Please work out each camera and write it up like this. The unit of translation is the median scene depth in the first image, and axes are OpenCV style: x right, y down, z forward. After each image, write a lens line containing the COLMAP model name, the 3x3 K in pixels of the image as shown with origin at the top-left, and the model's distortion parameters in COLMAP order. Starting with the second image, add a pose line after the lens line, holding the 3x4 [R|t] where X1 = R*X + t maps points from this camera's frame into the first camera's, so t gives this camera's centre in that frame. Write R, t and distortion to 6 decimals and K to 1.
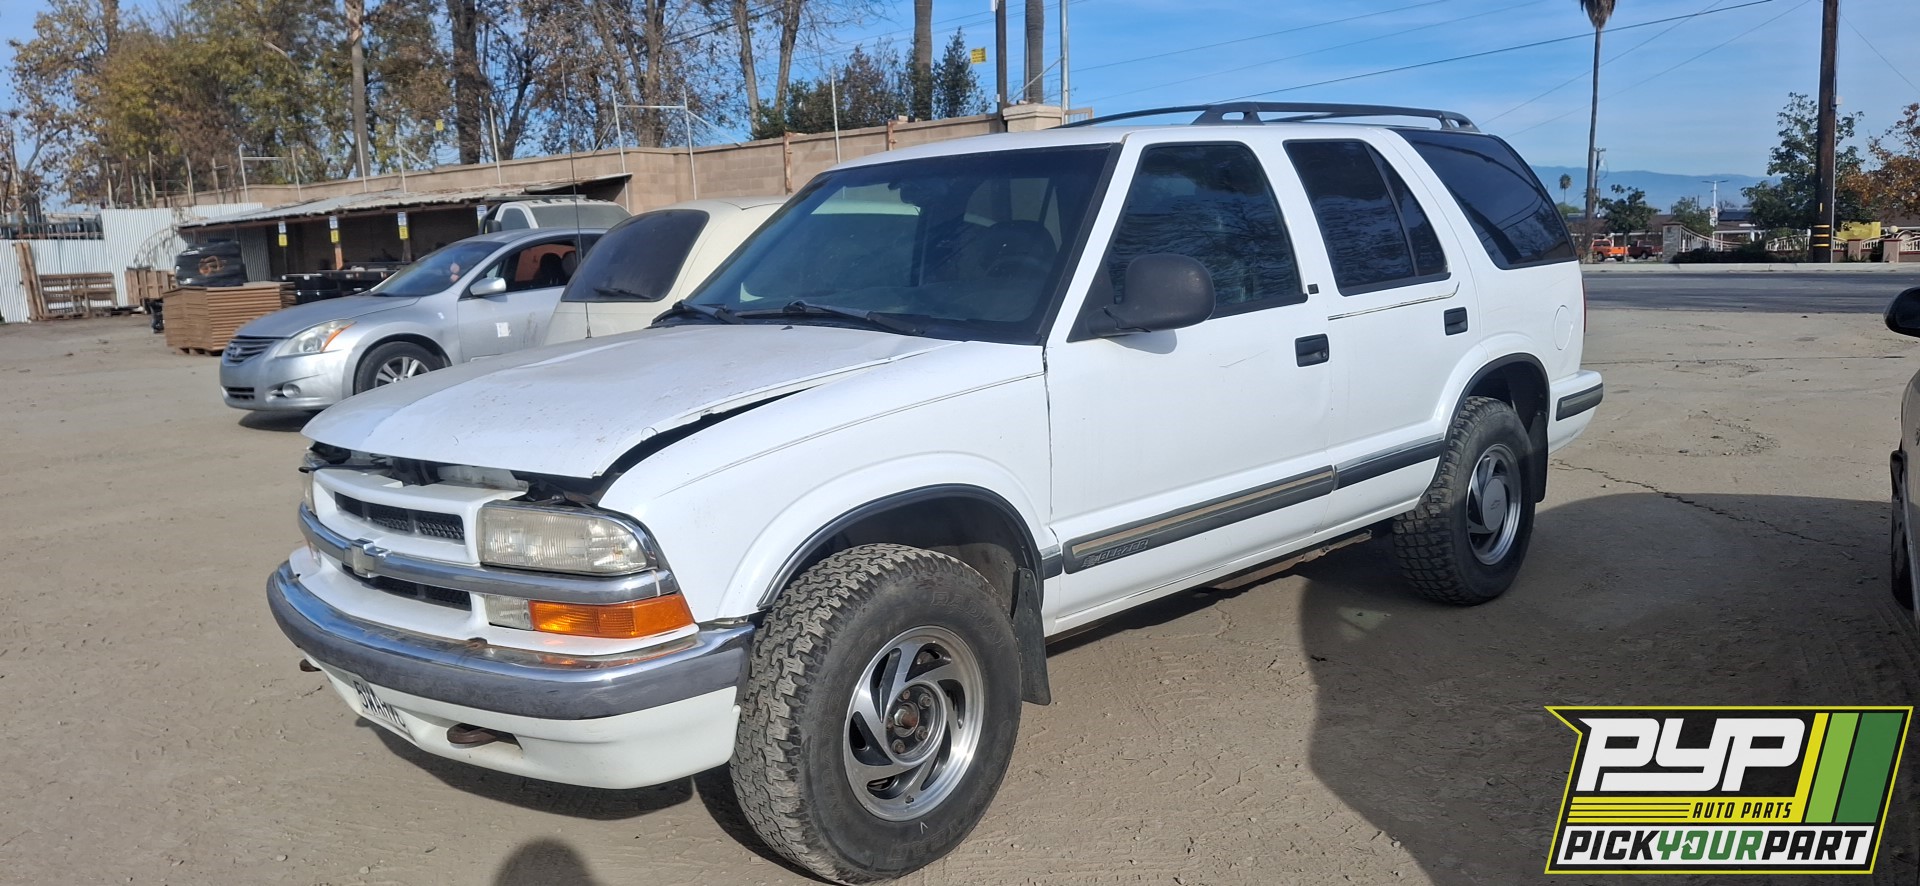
lens RADIAL K [[1422.0, 0, 932.7], [0, 1422.0, 438.7], [0, 0, 1]] dist [0.087963, -0.162750]
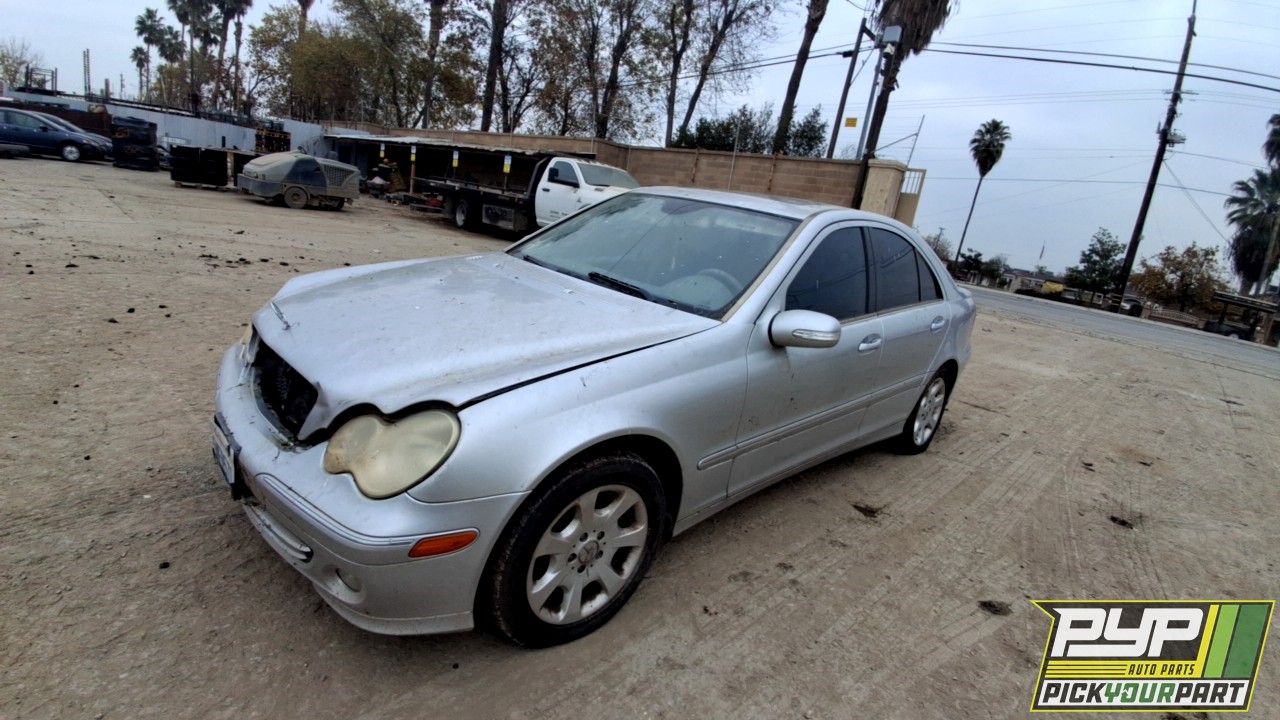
lens RADIAL K [[585.1, 0, 634.3], [0, 585.1, 342.9], [0, 0, 1]] dist [0.019915, -0.036940]
pose [[0.981791, 0.184216, 0.046385, -0.100707], [-0.187565, 0.978741, 0.082982, -0.019891], [-0.030112, -0.090171, 0.995471, 0.179966]]
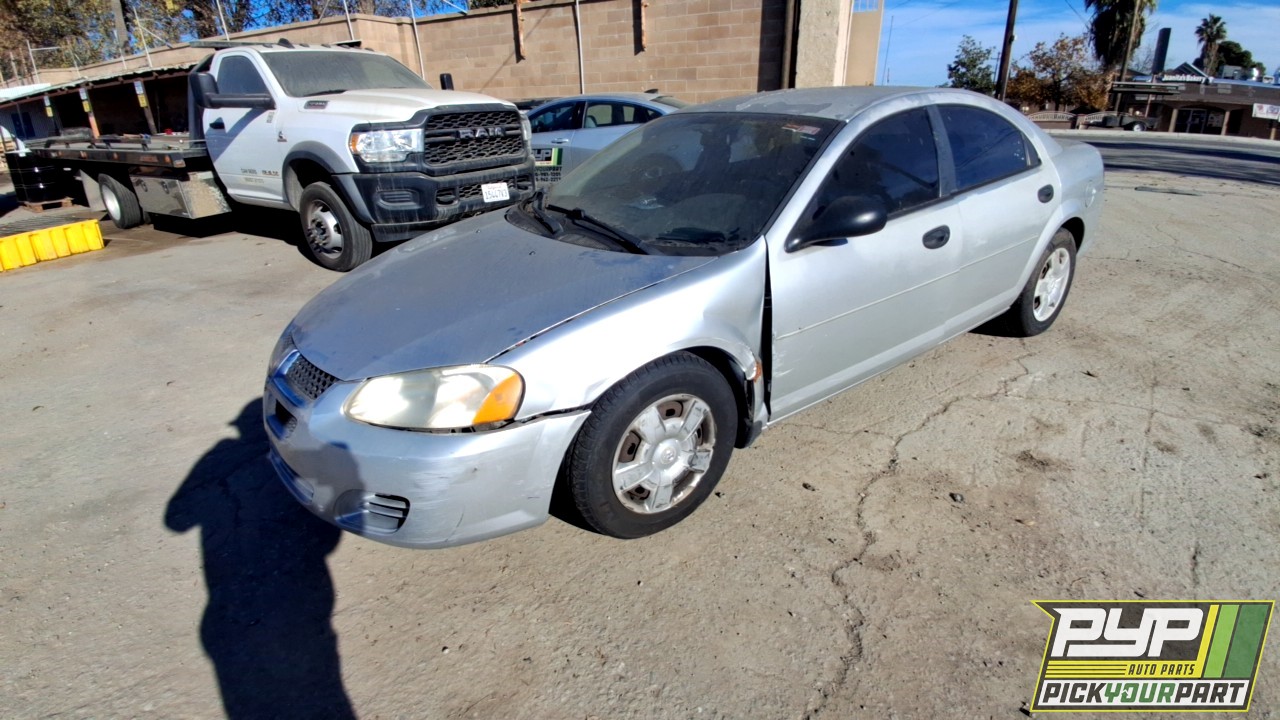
lens RADIAL K [[585.1, 0, 634.3], [0, 585.1, 342.9], [0, 0, 1]] dist [0.019915, -0.036940]
pose [[0.966345, -0.086725, 0.242190, -0.089669], [0.026404, 0.969926, 0.241964, -0.042323], [-0.255891, -0.227426, 0.939573, 0.311518]]
